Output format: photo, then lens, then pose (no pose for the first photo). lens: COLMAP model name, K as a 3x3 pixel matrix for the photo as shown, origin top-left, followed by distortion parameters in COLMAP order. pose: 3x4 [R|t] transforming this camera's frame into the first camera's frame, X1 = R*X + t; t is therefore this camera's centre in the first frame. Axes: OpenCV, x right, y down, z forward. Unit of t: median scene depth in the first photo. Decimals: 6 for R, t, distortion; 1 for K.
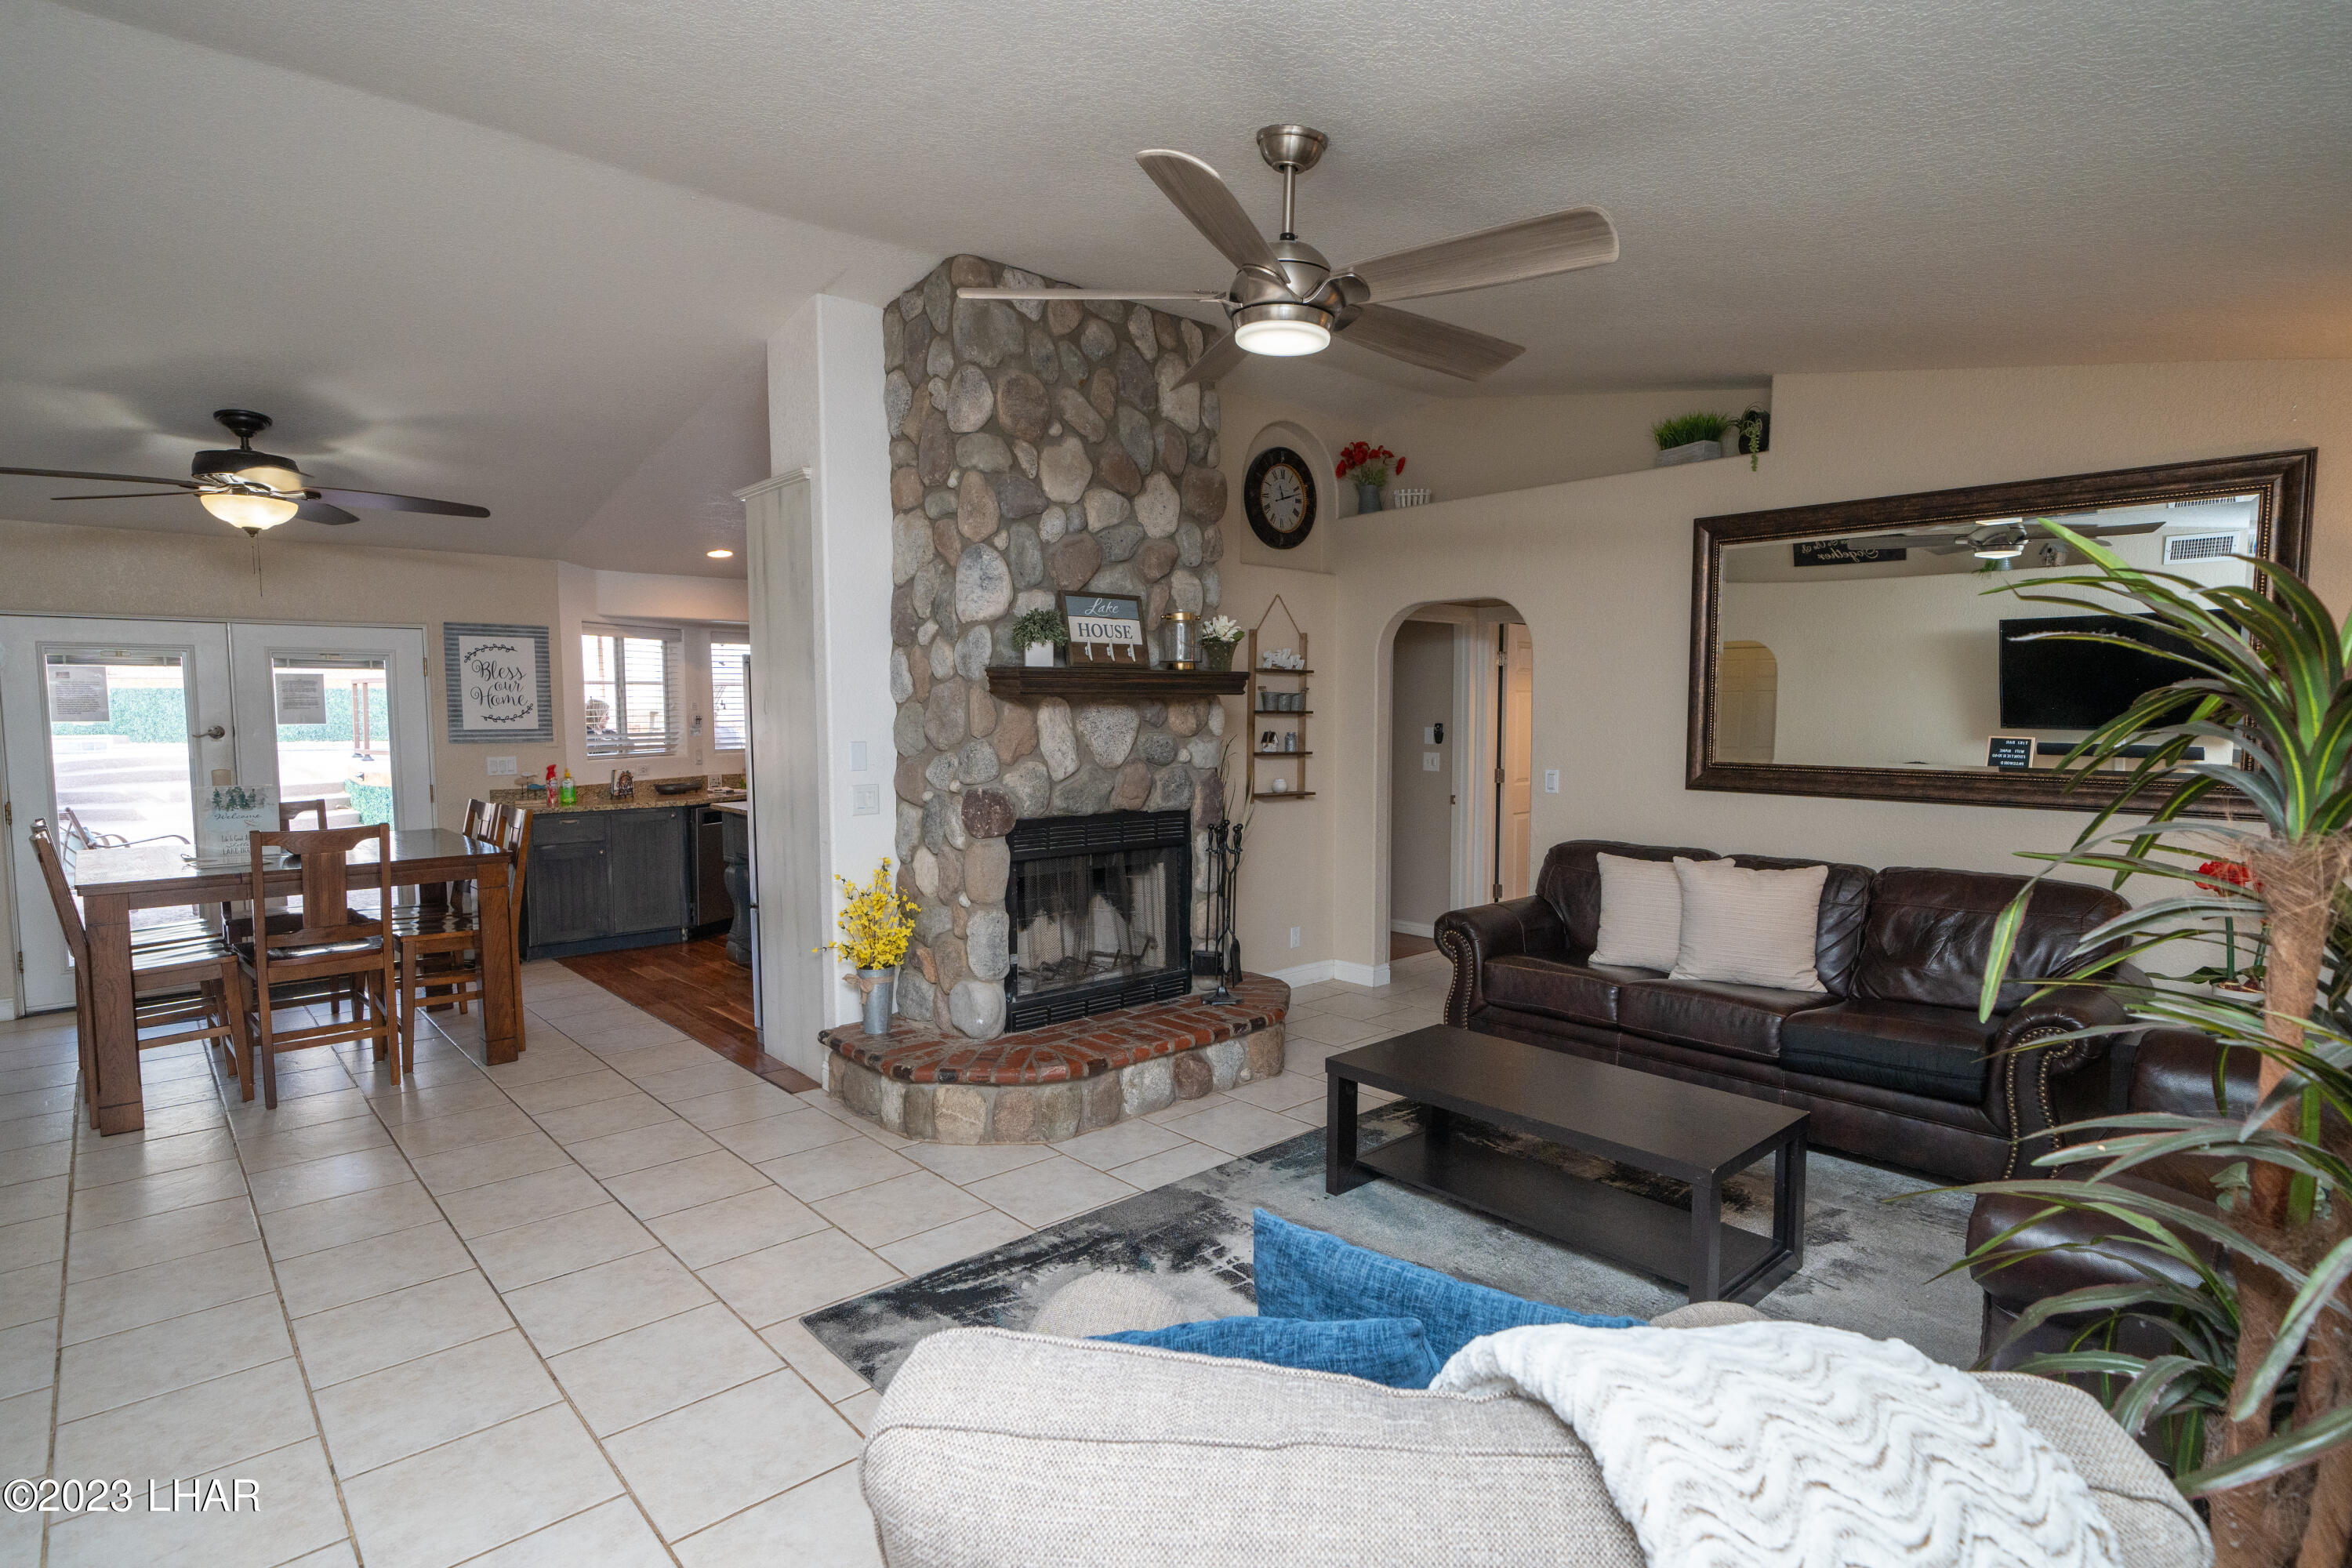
lens RADIAL K [[1205.3, 0, 1188.2], [0, 1205.3, 796.6], [0, 0, 1]] dist [-0.002753, -0.001804]
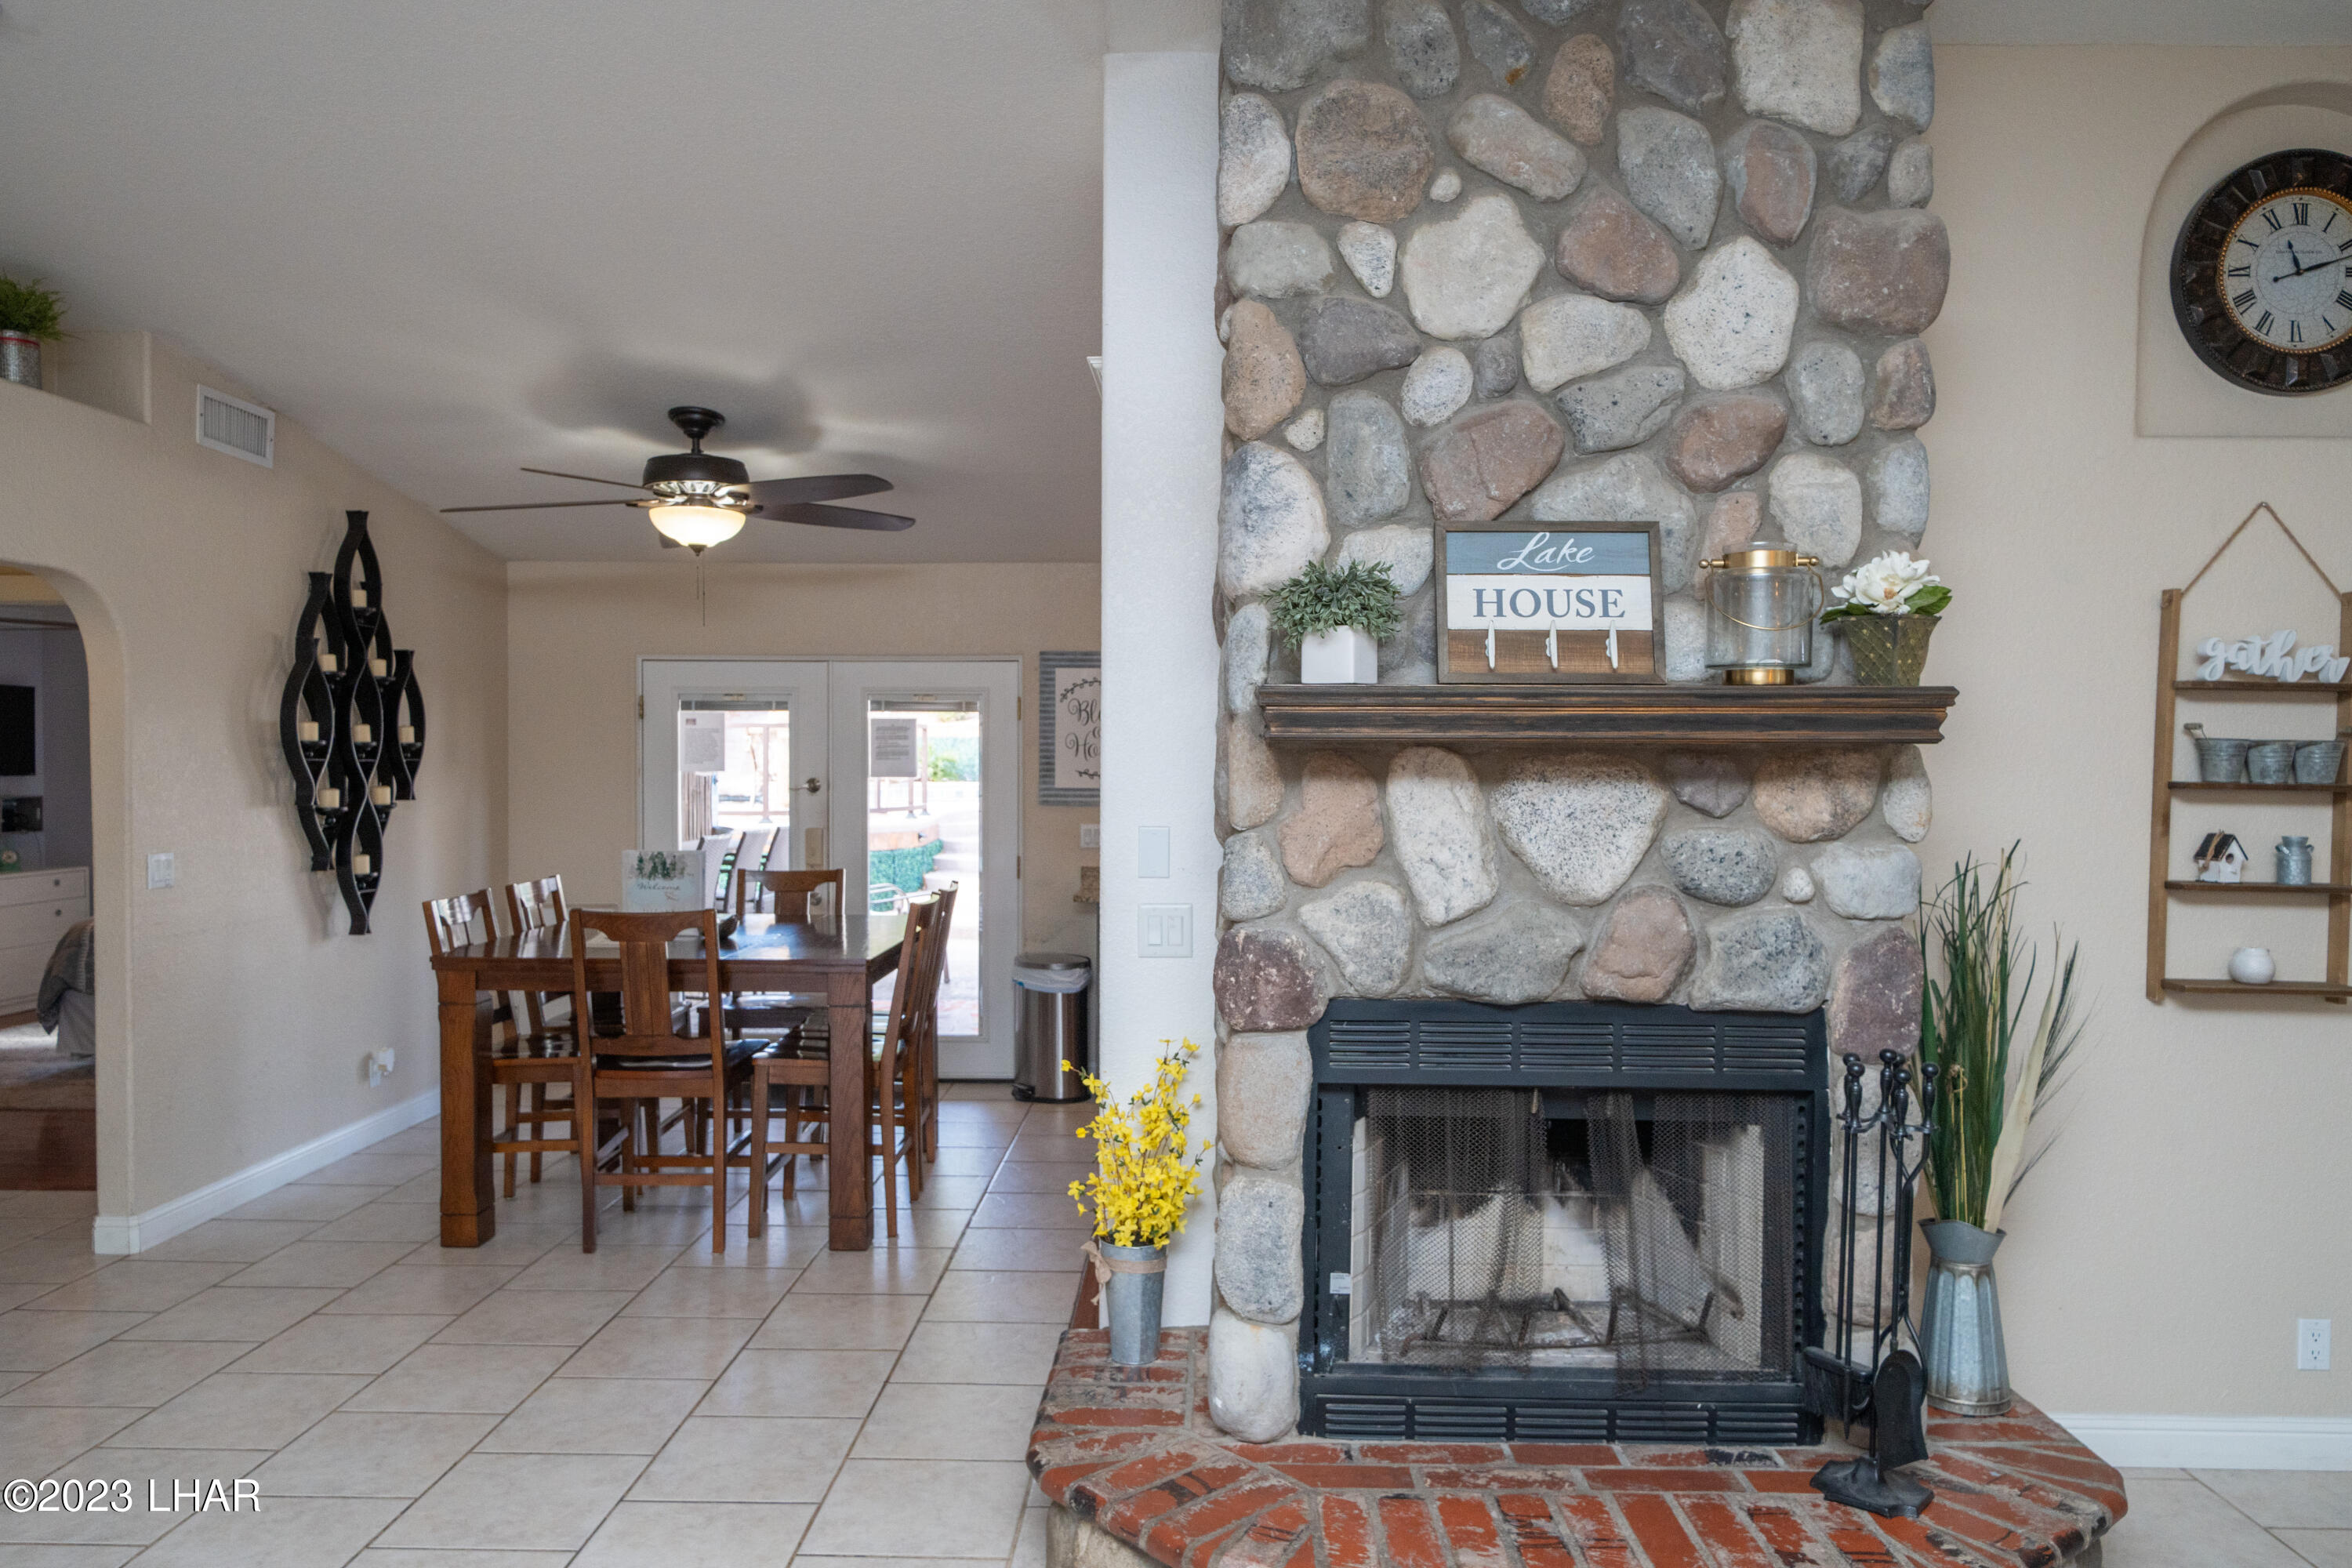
lens RADIAL K [[1574.3, 0, 1176.1], [0, 1574.3, 795.9], [0, 0, 1]] dist [-0.001745, 0.003506]
pose [[0.719303, 0.023658, -0.694293, 0.233789], [-0.060093, 0.997793, -0.028258, -0.038128], [0.692092, 0.062048, 0.719137, 0.461750]]
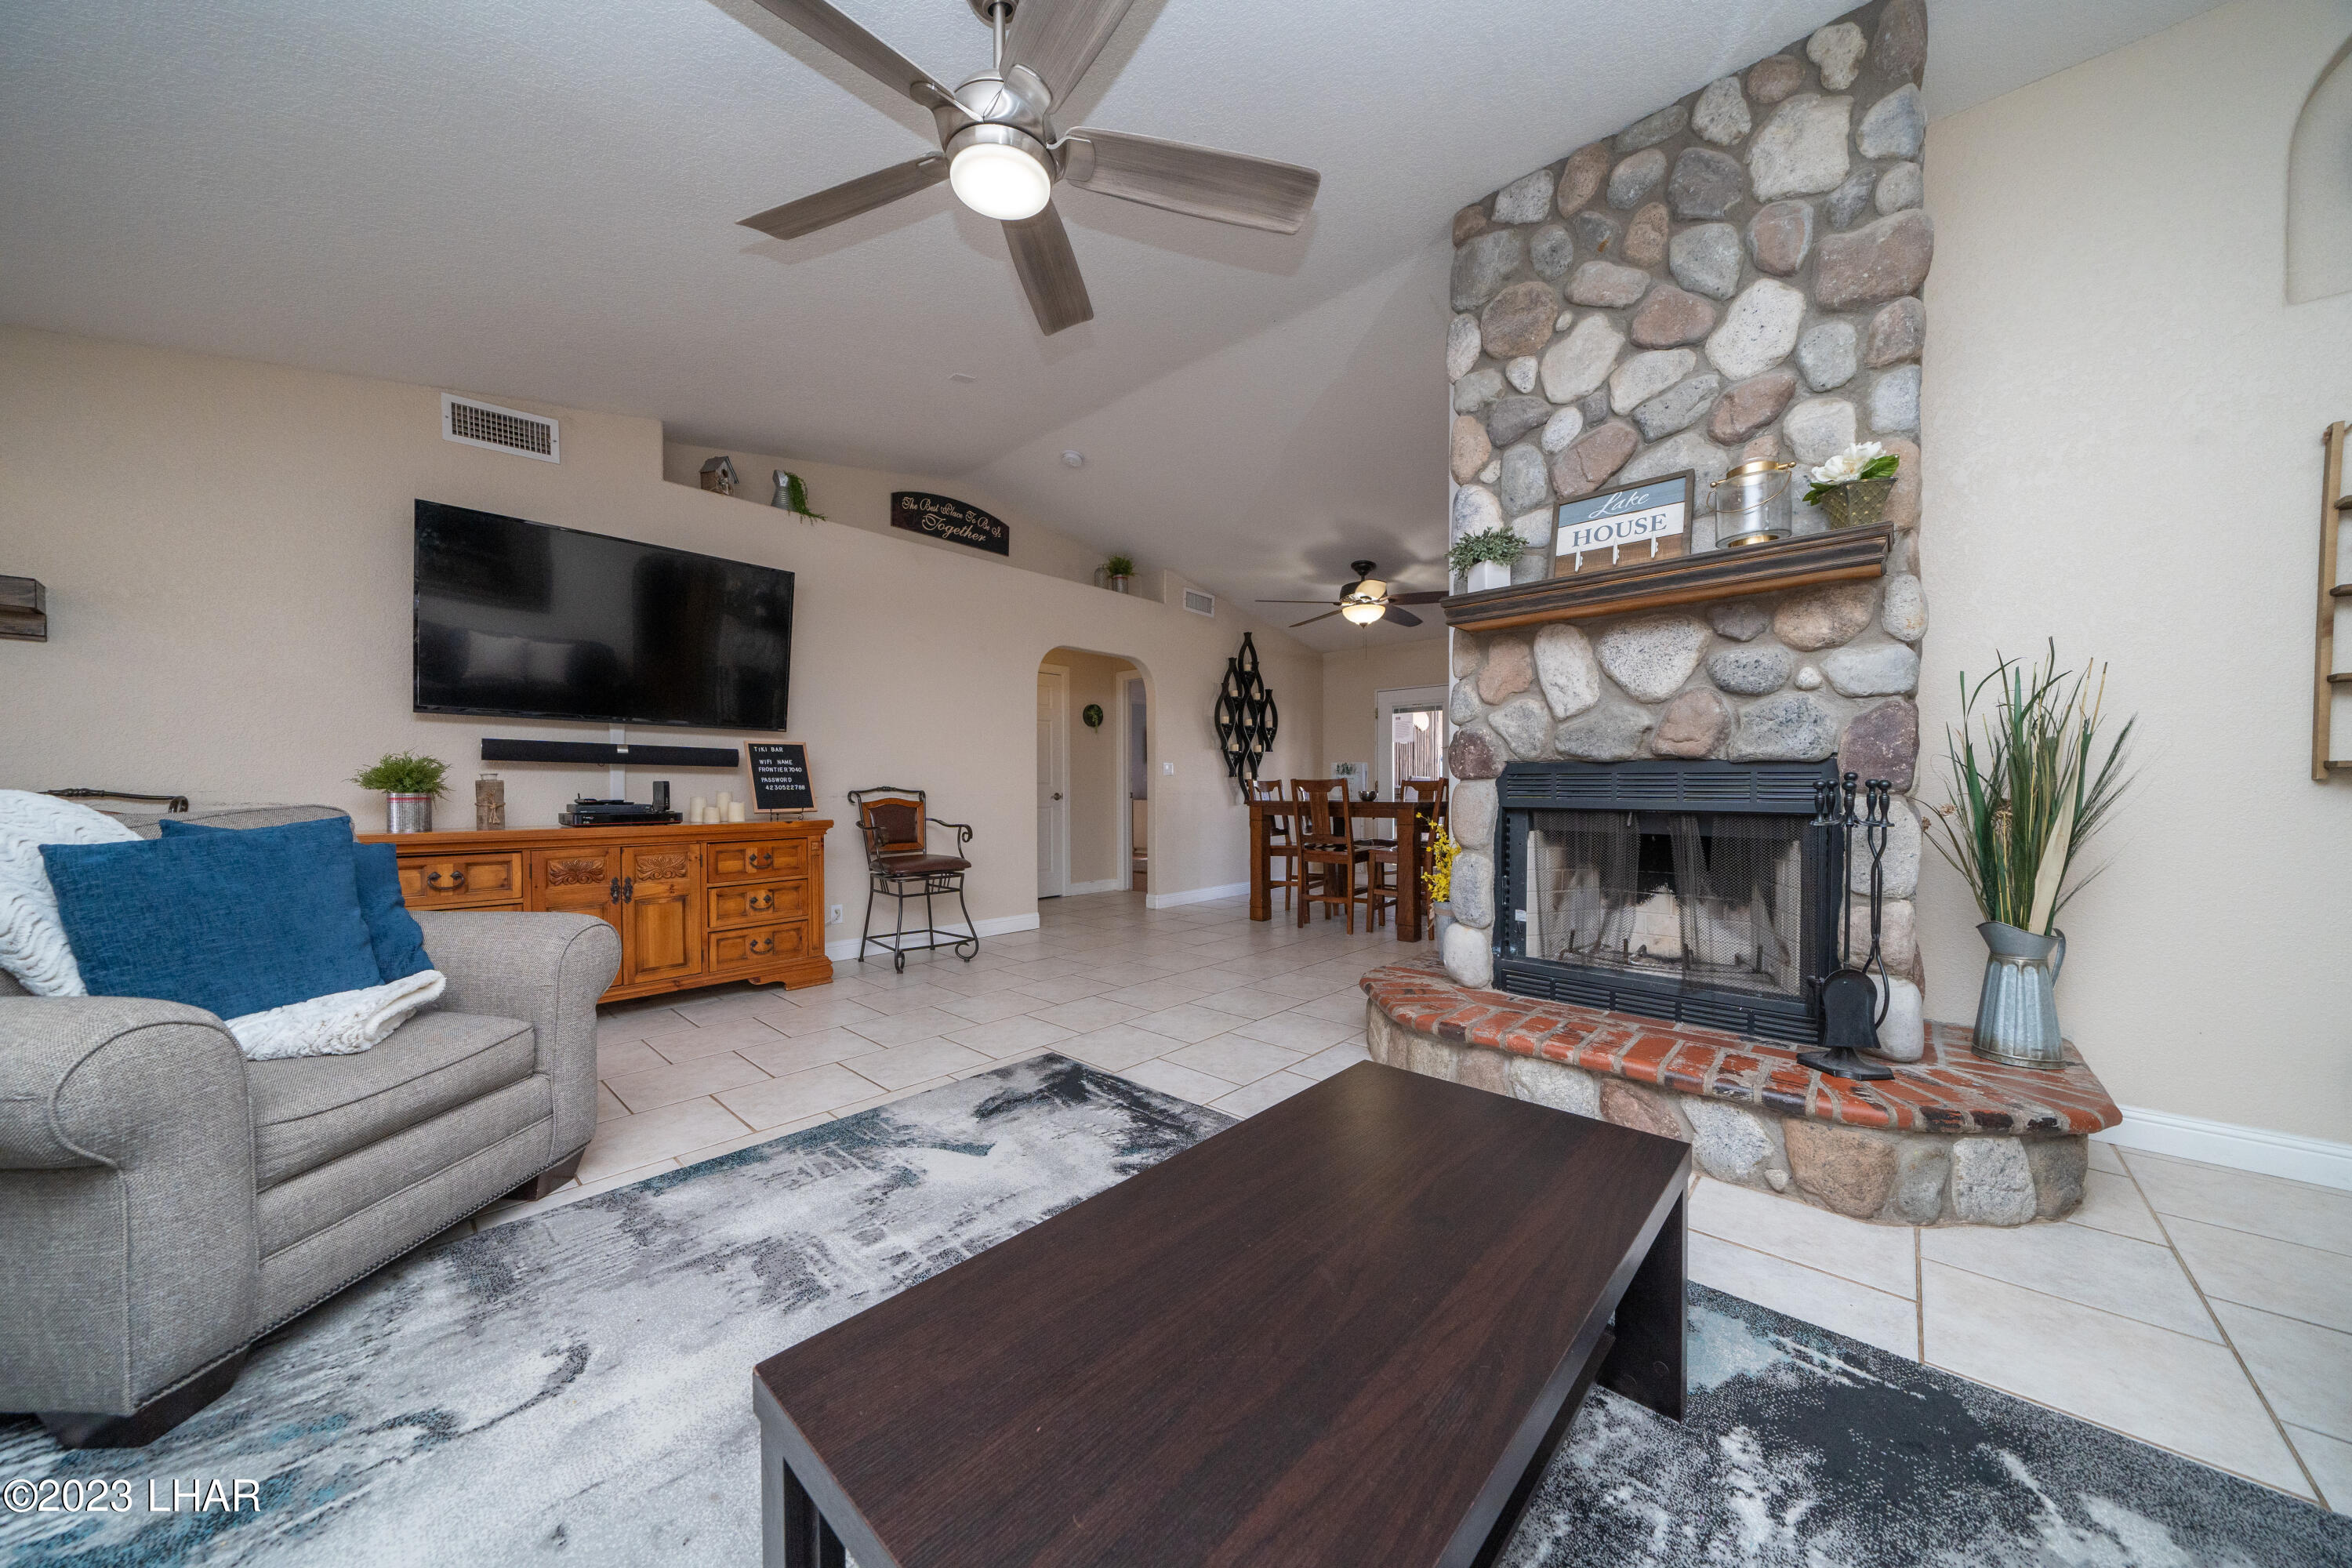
lens RADIAL K [[783.8, 0, 1170.0], [0, 783.8, 796.9], [0, 0, 1]] dist [-0.005857, -0.000175]
pose [[0.076351, 0.016972, -0.996937, 0.415737], [-0.074732, 0.997140, 0.011252, 0.054771], [0.994276, 0.073644, 0.077401, 0.647230]]
